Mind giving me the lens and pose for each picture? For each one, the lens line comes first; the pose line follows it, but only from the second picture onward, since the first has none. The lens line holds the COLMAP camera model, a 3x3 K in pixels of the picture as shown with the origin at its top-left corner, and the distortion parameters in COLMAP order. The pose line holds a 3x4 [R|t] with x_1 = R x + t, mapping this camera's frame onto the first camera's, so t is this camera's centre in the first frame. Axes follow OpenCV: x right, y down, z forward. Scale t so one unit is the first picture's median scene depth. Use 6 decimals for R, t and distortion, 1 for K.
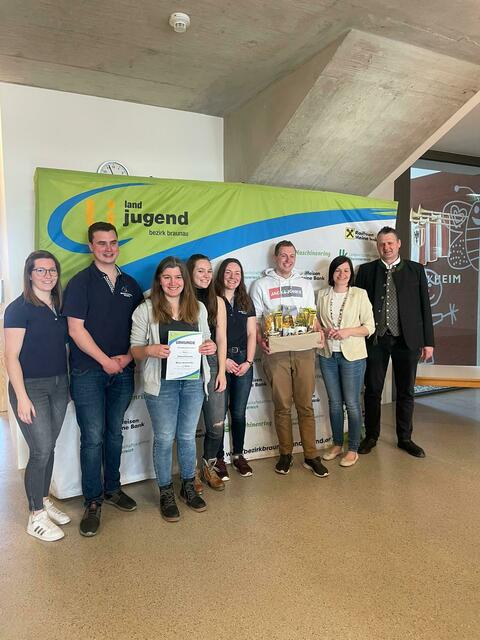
lens RADIAL K [[496.0, 0, 239.6], [0, 496.0, 318.6], [0, 0, 1]] dist [0.001004, -0.024637]
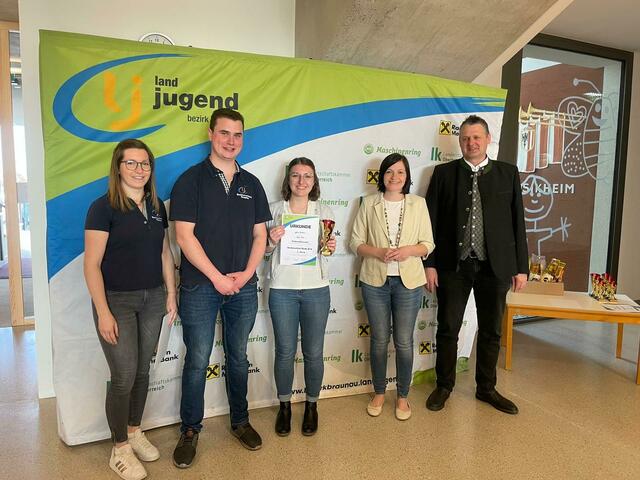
lens RADIAL K [[496.0, 0, 318.3], [0, 496.0, 241.2], [0, 0, 1]] dist [0.001004, -0.024637]
pose [[0.998755, 0.031724, -0.038498, 0.056867], [-0.030304, 0.998859, 0.036911, -0.011051], [0.039625, -0.035698, 0.998577, 0.187473]]
